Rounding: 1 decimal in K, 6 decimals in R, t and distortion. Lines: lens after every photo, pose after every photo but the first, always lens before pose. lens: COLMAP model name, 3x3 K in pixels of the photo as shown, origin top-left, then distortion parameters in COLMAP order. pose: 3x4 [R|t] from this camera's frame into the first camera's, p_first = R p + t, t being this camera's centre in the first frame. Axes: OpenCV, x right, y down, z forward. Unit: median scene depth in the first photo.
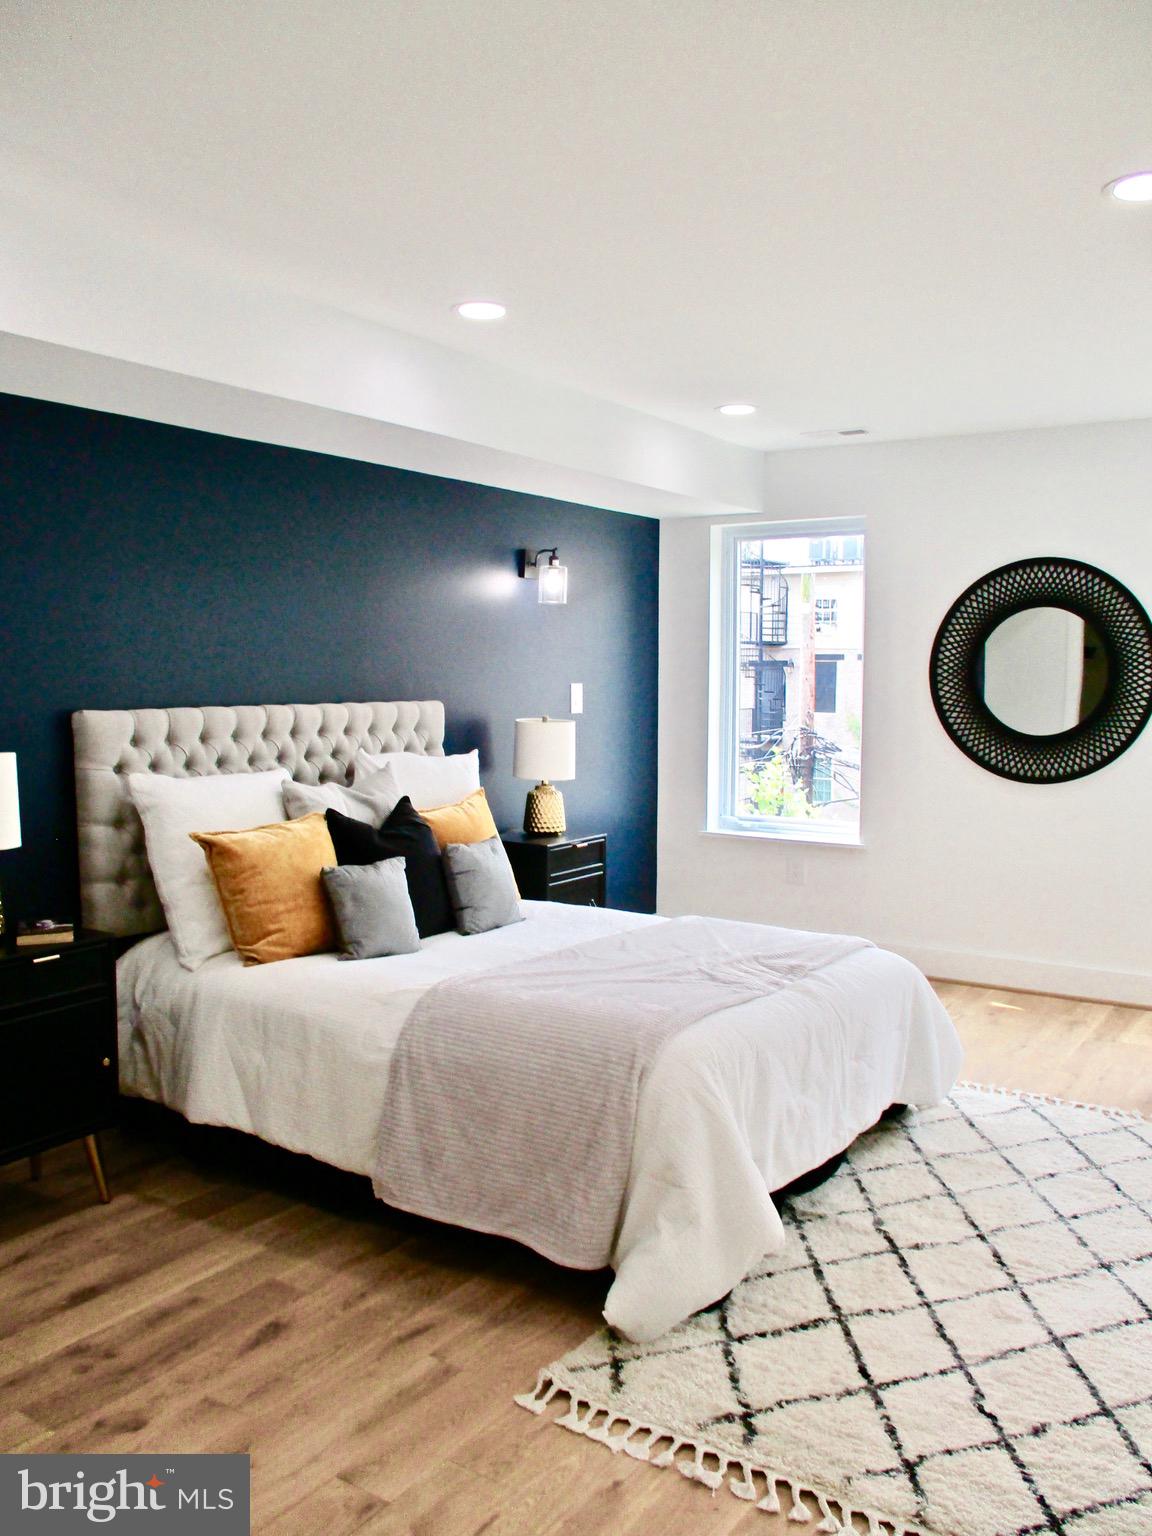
lens RADIAL K [[1271.9, 0, 576.0], [0, 1271.9, 768.0], [0, 0, 1]] dist [-0.040454, 0.013077]
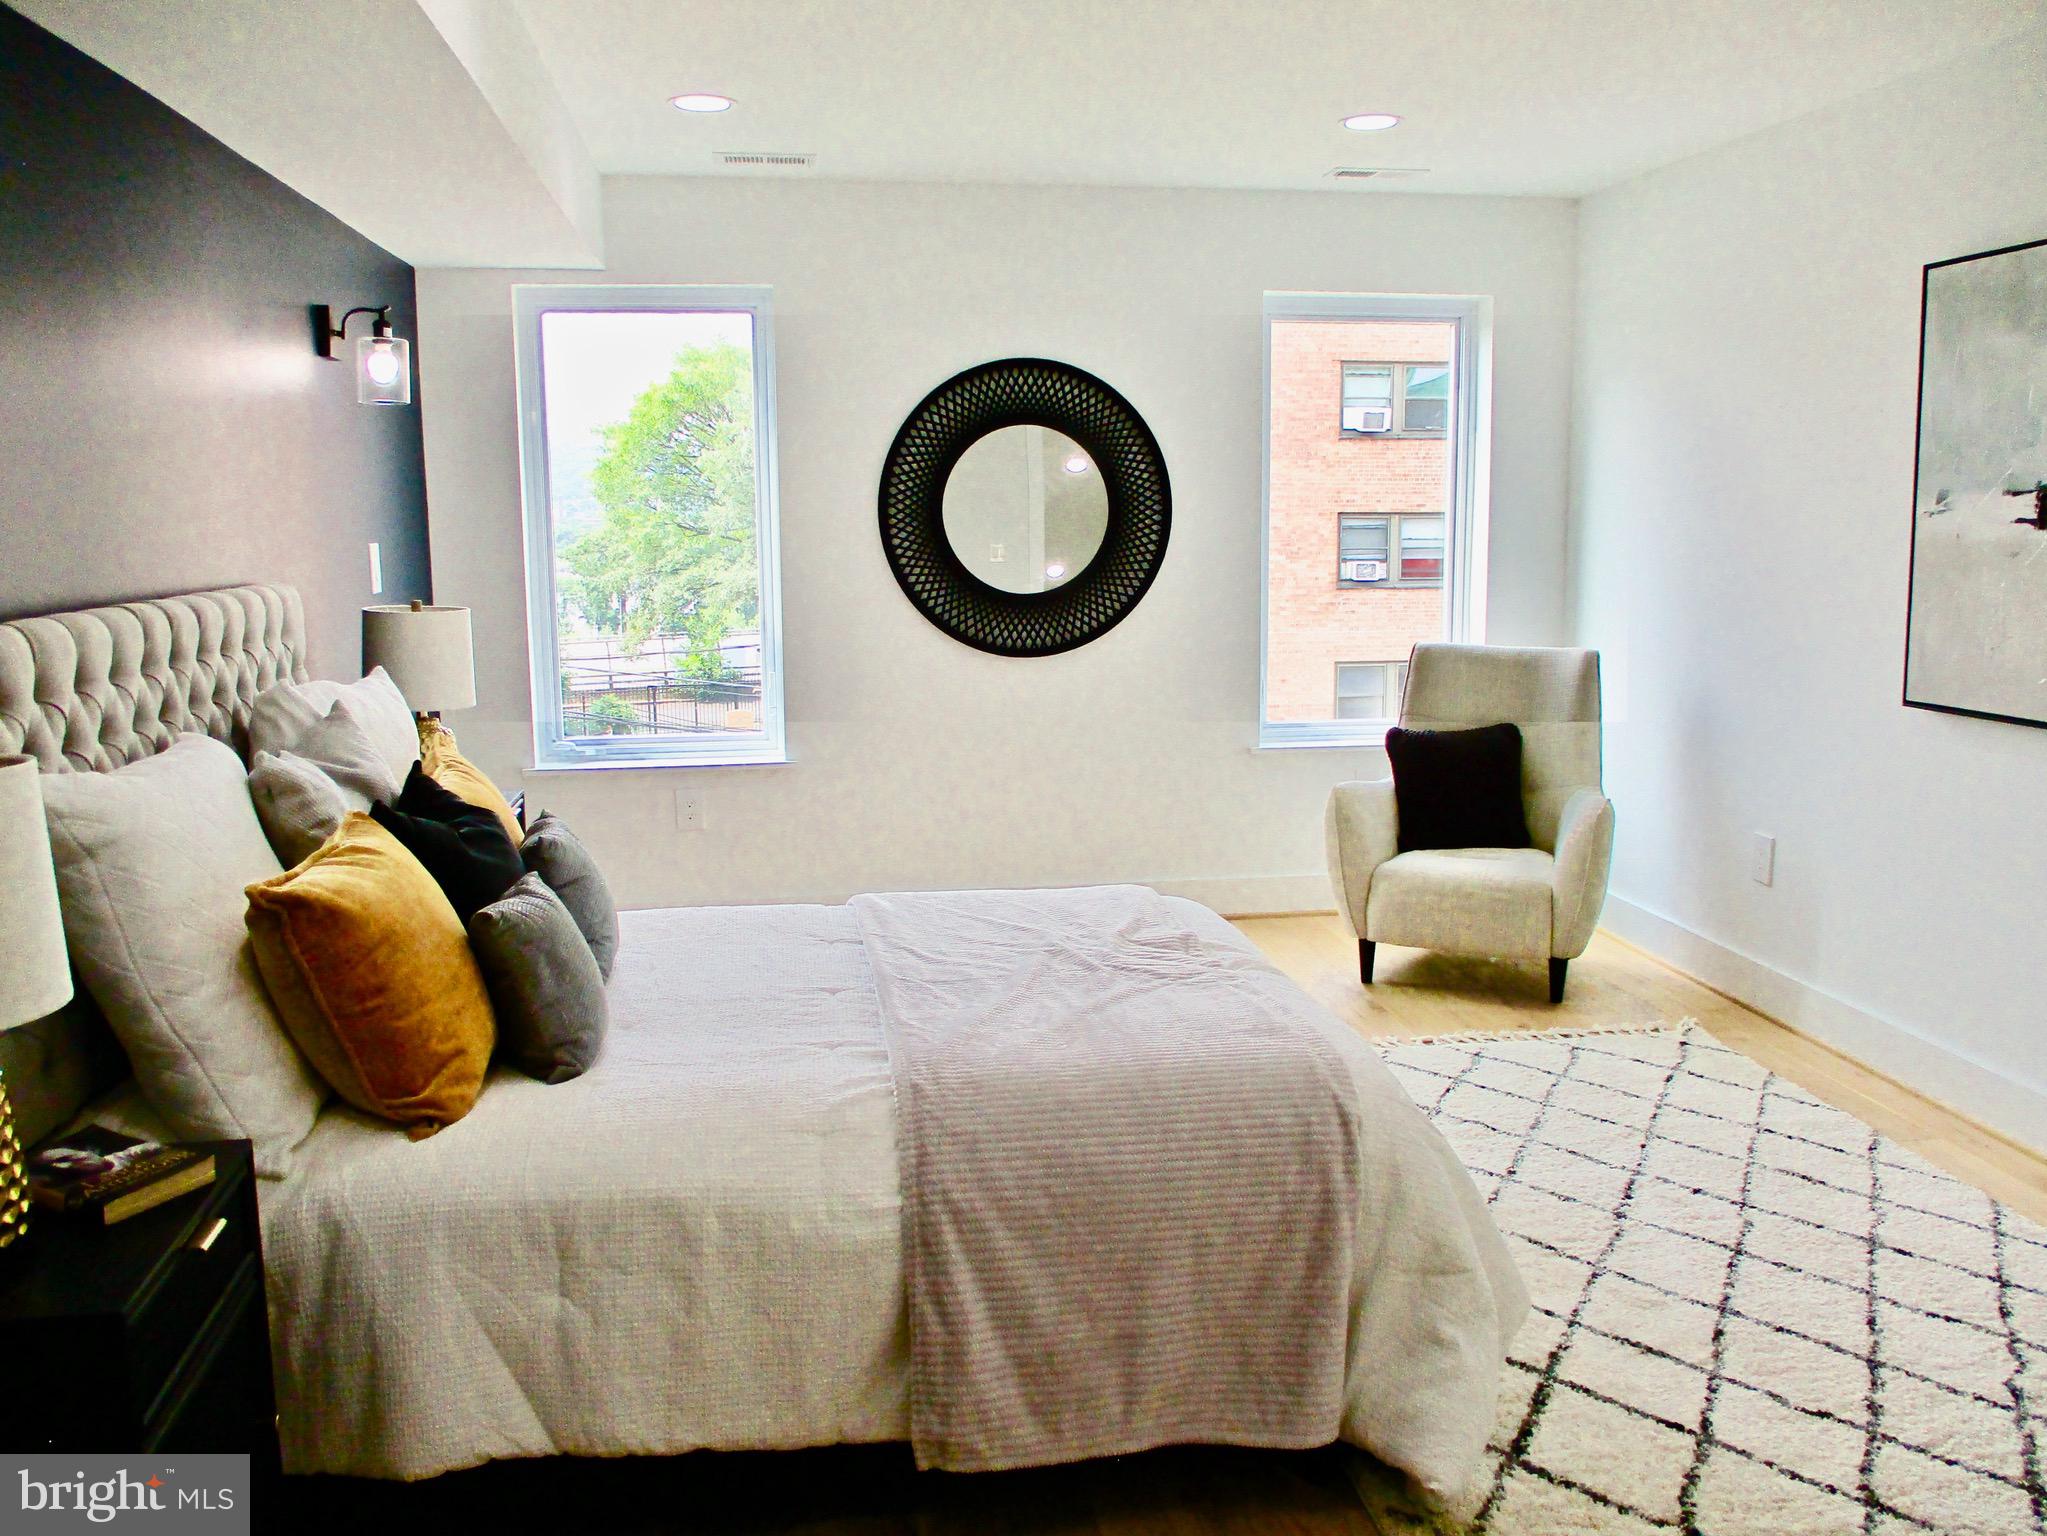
lens RADIAL K [[1695.0, 0, 1028.9], [0, 1695.0, 762.0], [0, 0, 1]] dist [-0.040454, 0.013077]
pose [[0.740618, -0.111089, 0.662679, -0.328726], [0.062767, 0.993364, 0.096375, -0.023611], [-0.668988, -0.029782, 0.742676, 0.238109]]
